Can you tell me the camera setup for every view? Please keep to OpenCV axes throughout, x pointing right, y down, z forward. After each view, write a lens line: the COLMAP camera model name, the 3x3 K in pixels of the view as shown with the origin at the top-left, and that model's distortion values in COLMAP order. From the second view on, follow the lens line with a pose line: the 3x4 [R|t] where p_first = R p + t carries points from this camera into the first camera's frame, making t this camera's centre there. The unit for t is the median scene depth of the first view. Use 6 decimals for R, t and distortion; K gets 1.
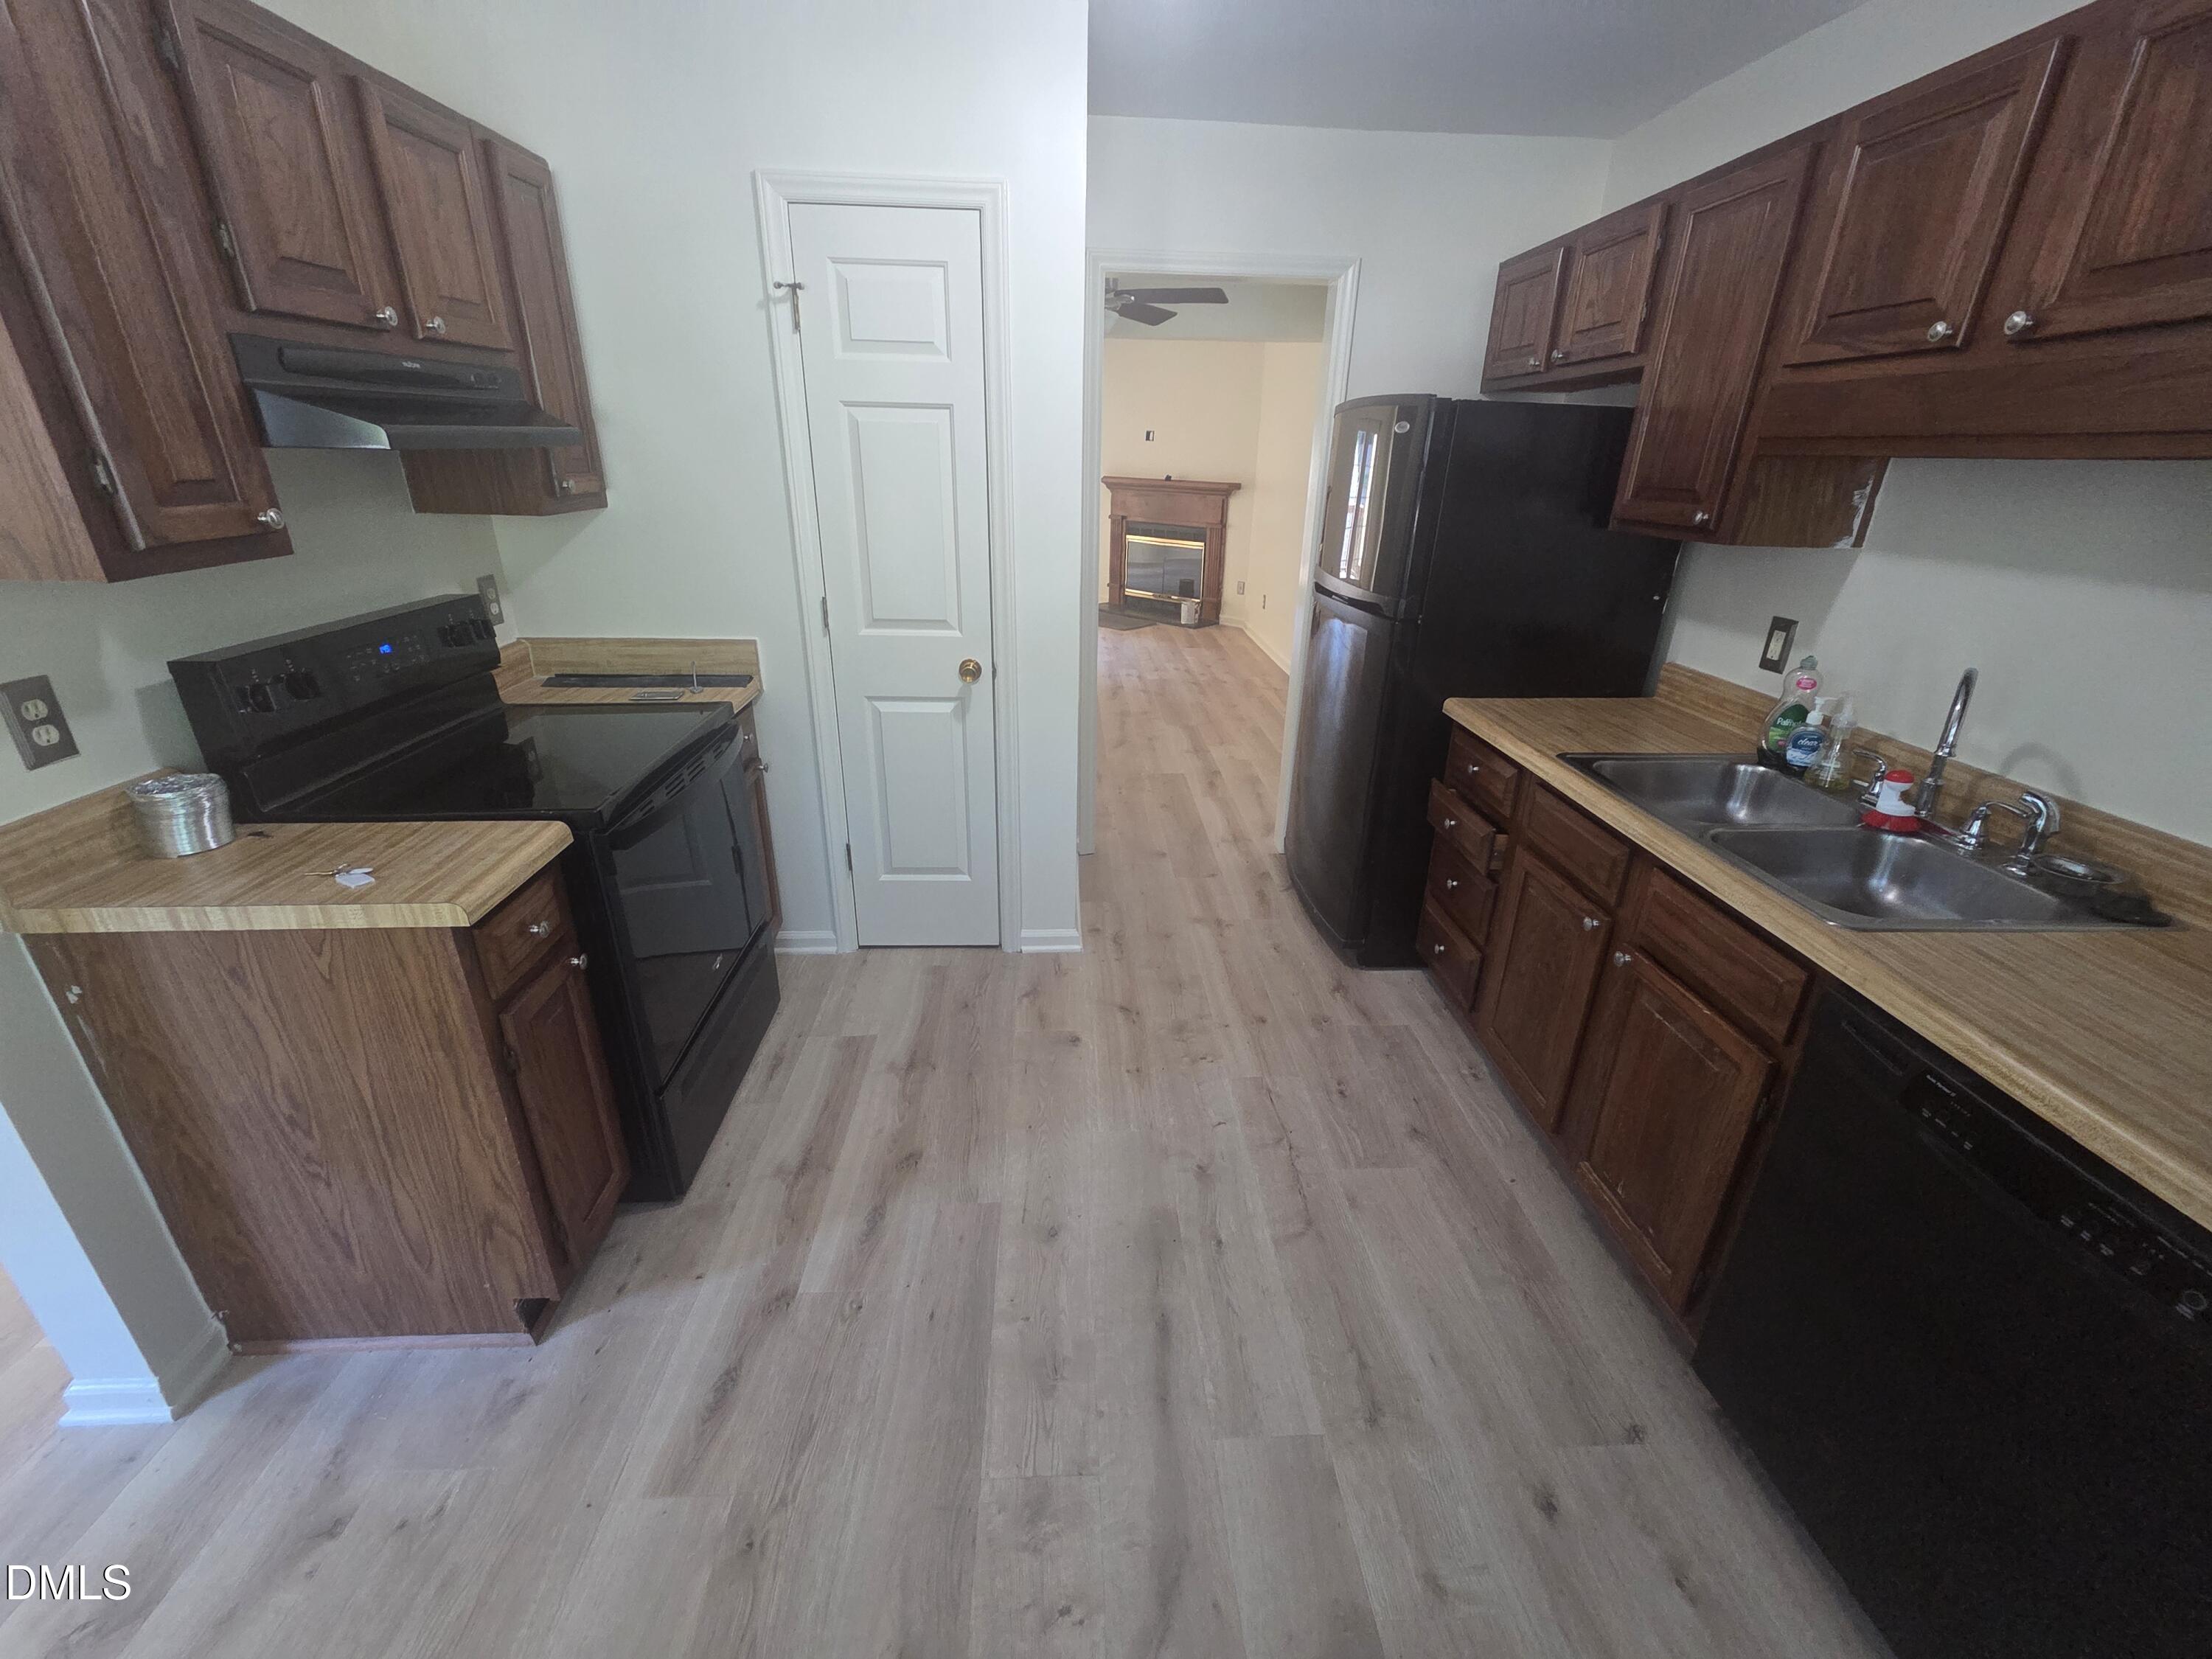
lens RADIAL K [[908.4, 0, 1110.4], [0, 908.4, 825.3], [0, 0, 1]] dist [0.000717, -0.000184]
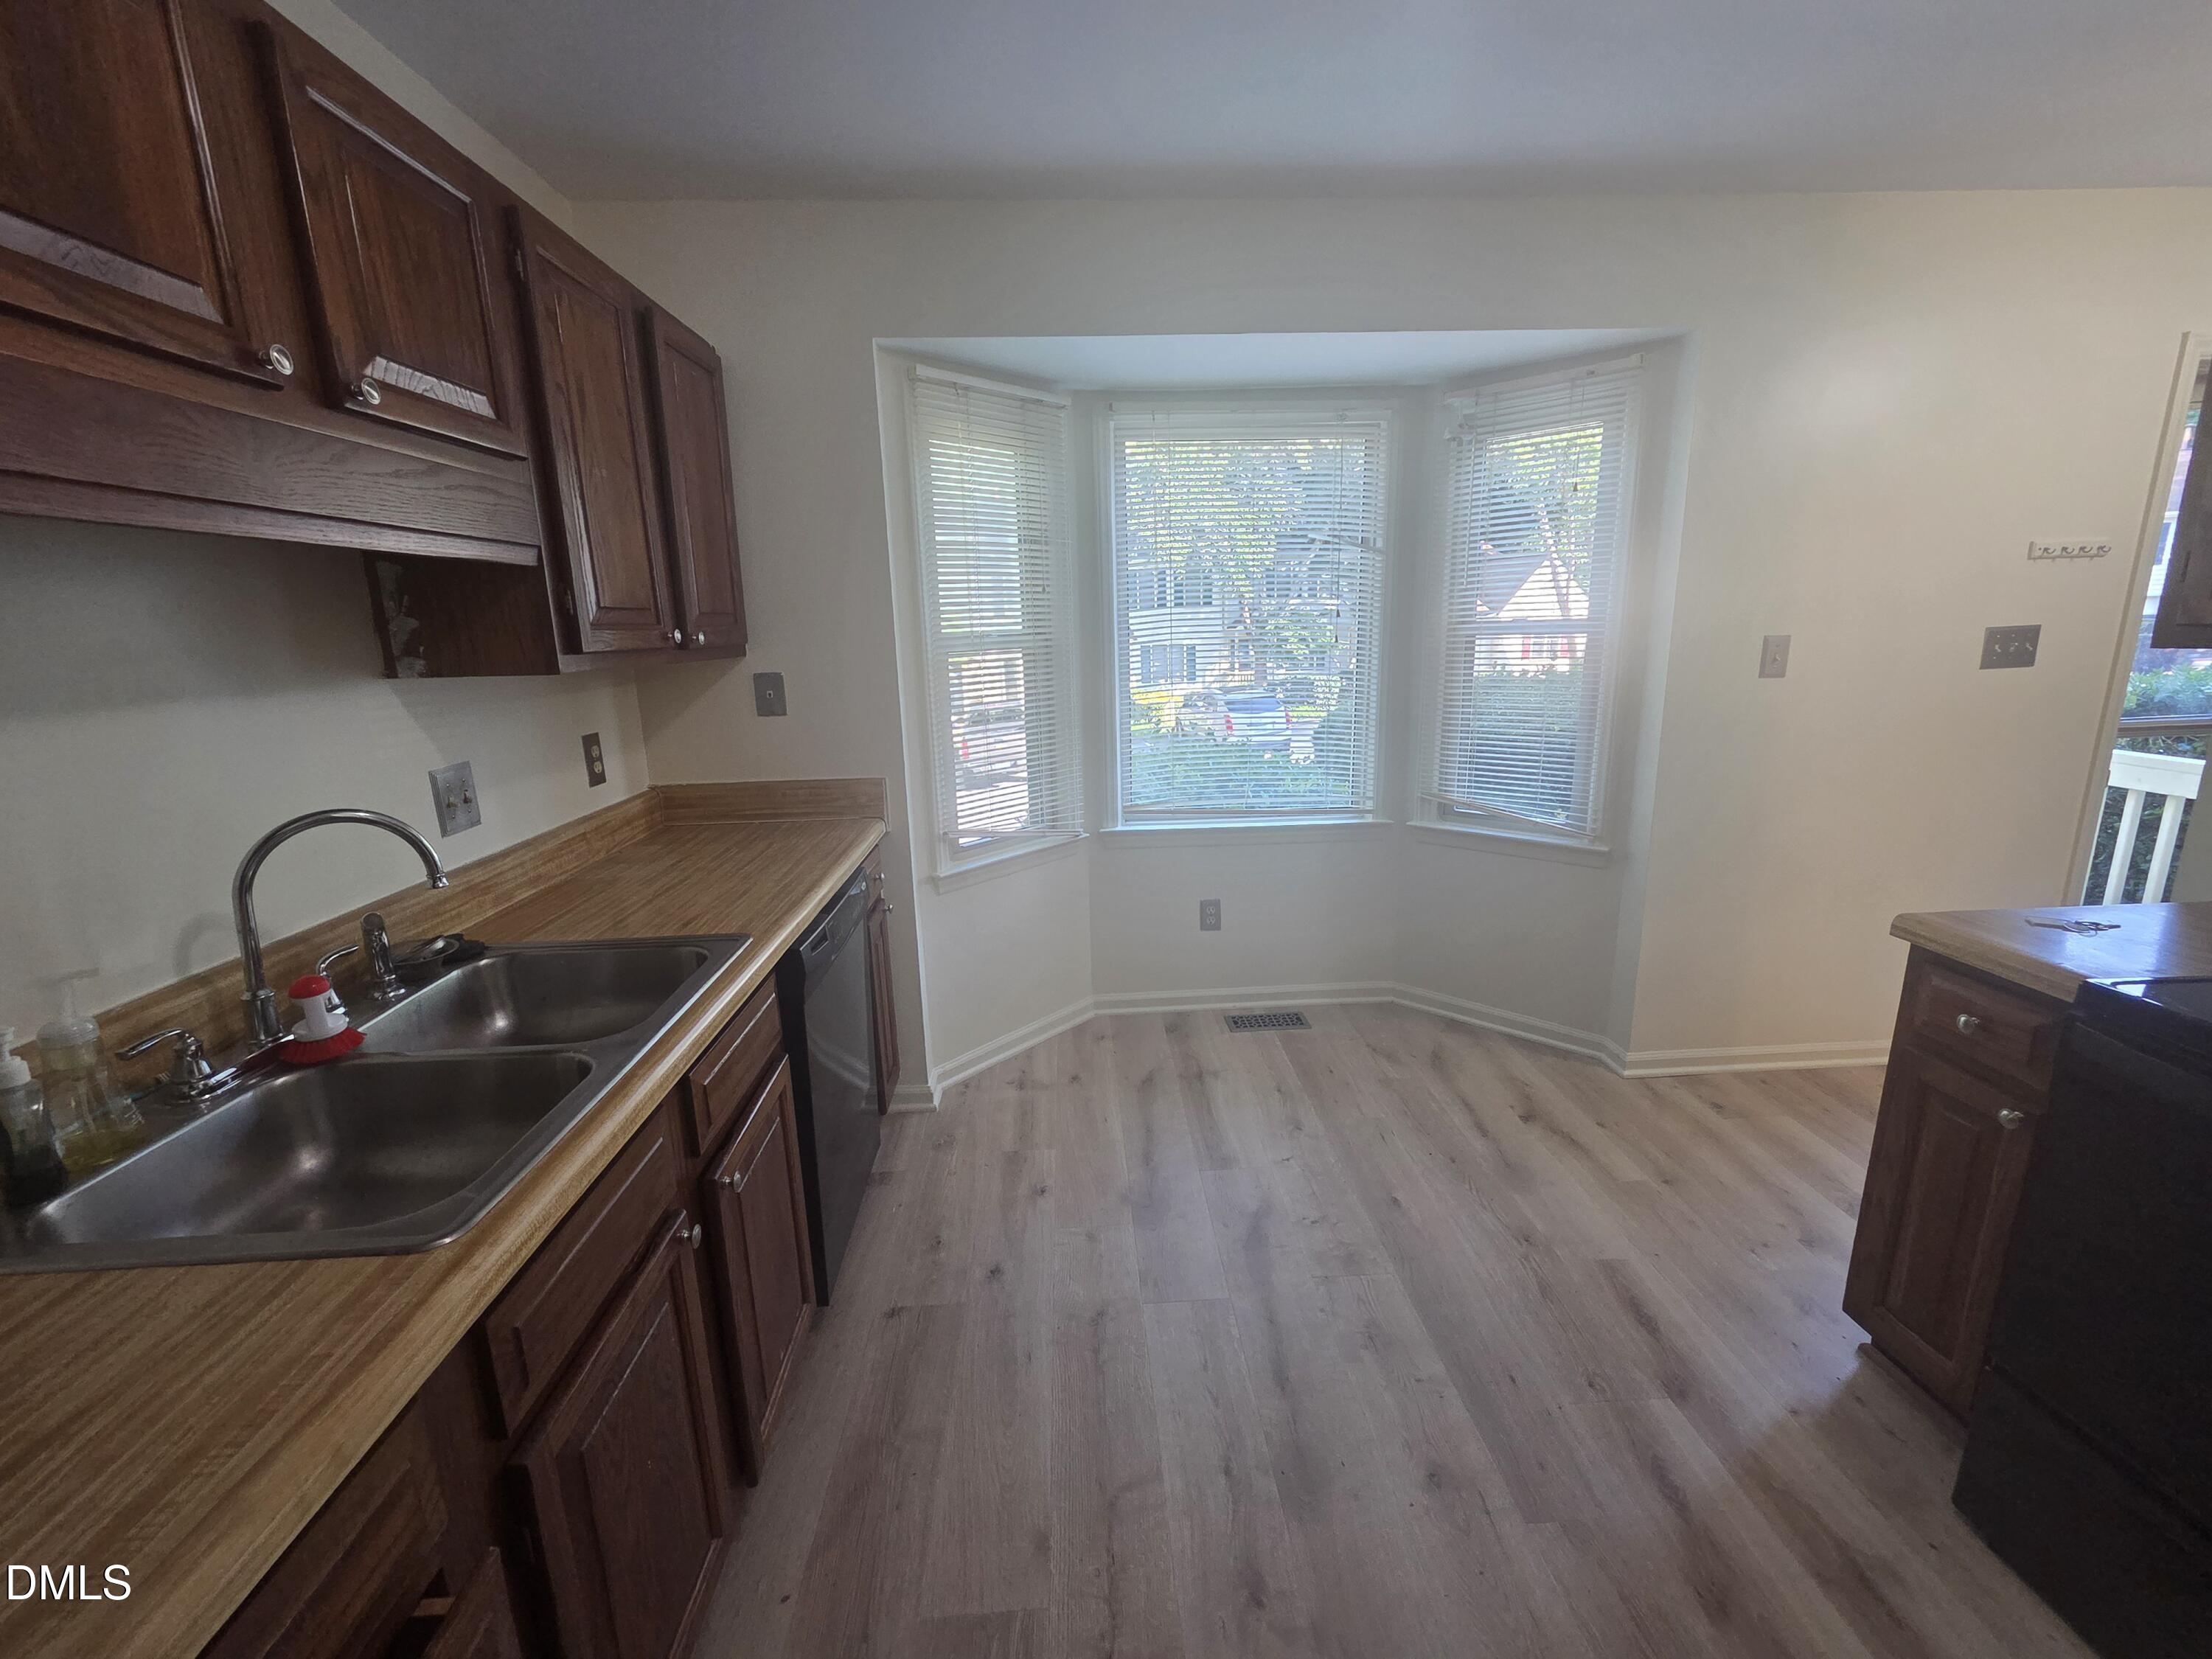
lens RADIAL K [[908.4, 0, 1102.9], [0, 908.4, 824.9], [0, 0, 1]] dist [0.000717, -0.000184]
pose [[-0.999930, 0.004421, 0.010974, 0.252979], [0.009915, 0.819213, 0.573403, -0.565571], [-0.006455, 0.573472, -0.819200, 1.534882]]
